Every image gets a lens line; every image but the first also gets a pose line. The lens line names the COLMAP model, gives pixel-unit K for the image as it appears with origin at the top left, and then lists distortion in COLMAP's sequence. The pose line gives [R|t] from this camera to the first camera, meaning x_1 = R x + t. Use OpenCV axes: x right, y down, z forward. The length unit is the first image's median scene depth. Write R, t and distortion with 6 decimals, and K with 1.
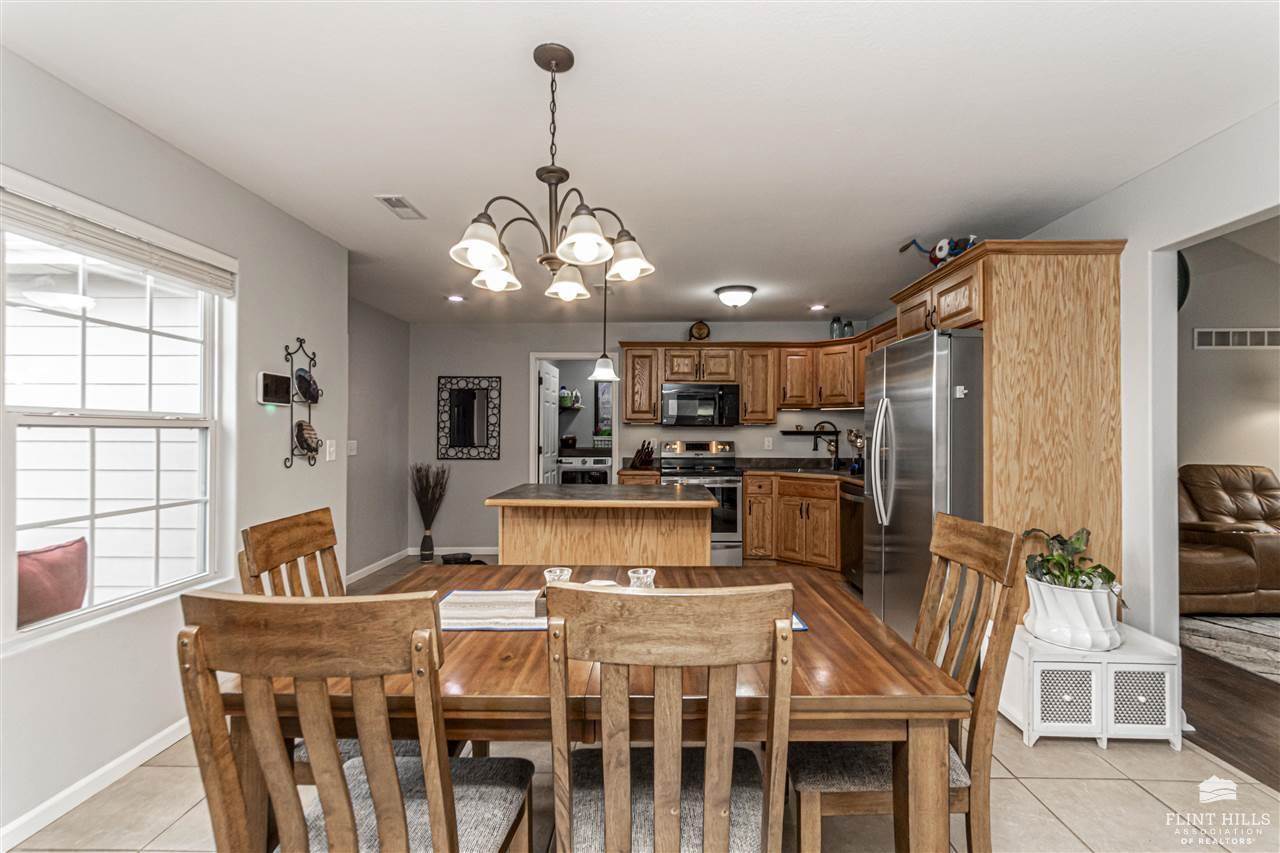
lens RADIAL K [[569.4, 0, 644.9], [0, 569.4, 424.4], [0, 0, 1]] dist [-0.008691, 0.003948]
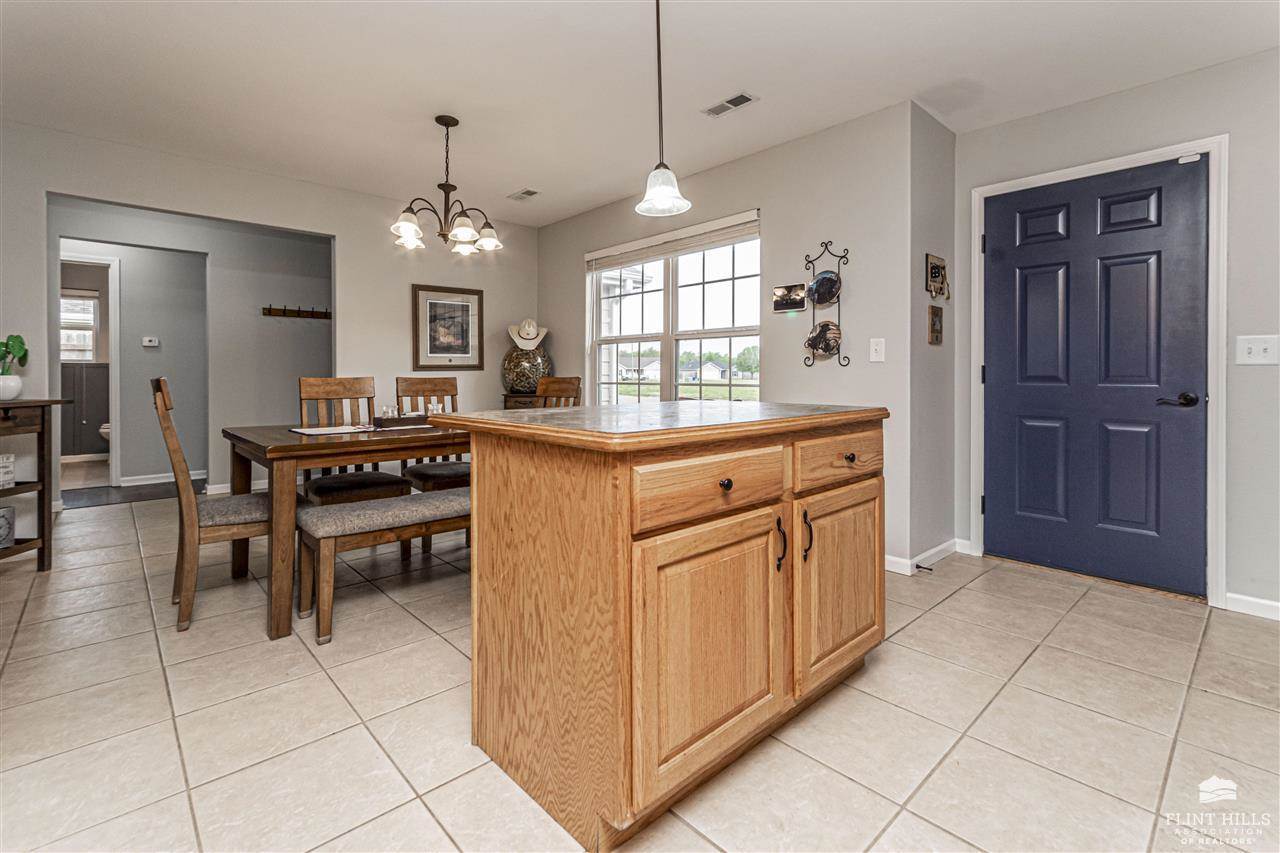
lens RADIAL K [[569.4, 0, 592.7], [0, 569.4, 365.8], [0, 0, 1]] dist [-0.008691, 0.003948]
pose [[-0.736079, -0.008829, -0.676838, 0.404217], [0.011454, 0.999609, -0.025496, 0.095160], [0.676799, -0.026520, -0.735690, 1.469385]]
